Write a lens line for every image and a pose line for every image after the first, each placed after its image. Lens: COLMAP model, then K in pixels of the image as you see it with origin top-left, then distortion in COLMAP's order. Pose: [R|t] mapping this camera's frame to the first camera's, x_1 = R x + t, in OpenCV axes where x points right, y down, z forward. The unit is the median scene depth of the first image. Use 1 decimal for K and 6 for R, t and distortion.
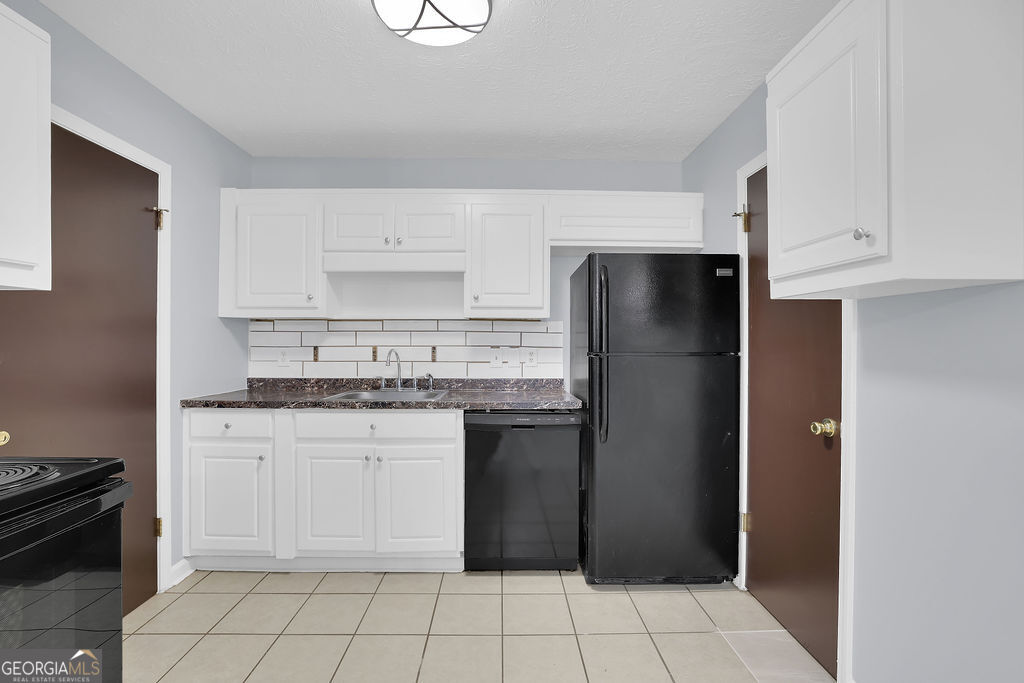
lens RADIAL K [[445.9, 0, 501.4], [0, 445.9, 340.5], [0, 0, 1]] dist [-0.040743, 0.014285]
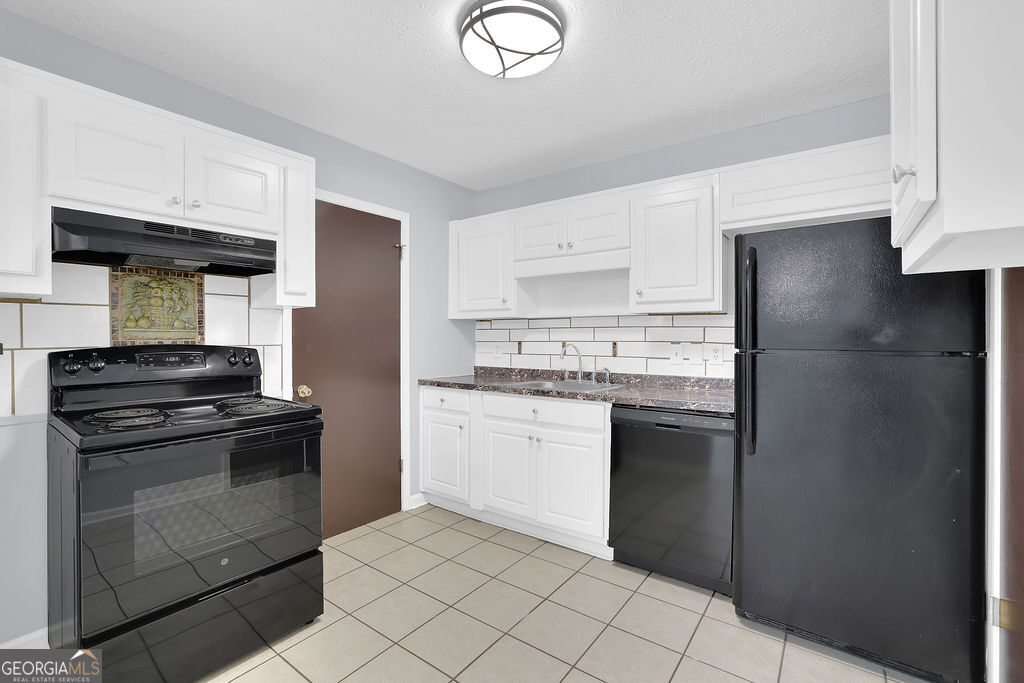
lens RADIAL K [[445.9, 0, 507.6], [0, 445.9, 339.8], [0, 0, 1]] dist [-0.040743, 0.014285]
pose [[0.796433, 0.001104, -0.604726, 0.338191], [0.001903, 0.999989, 0.004332, 0.004331], [0.604724, -0.004601, 0.796422, 0.039130]]
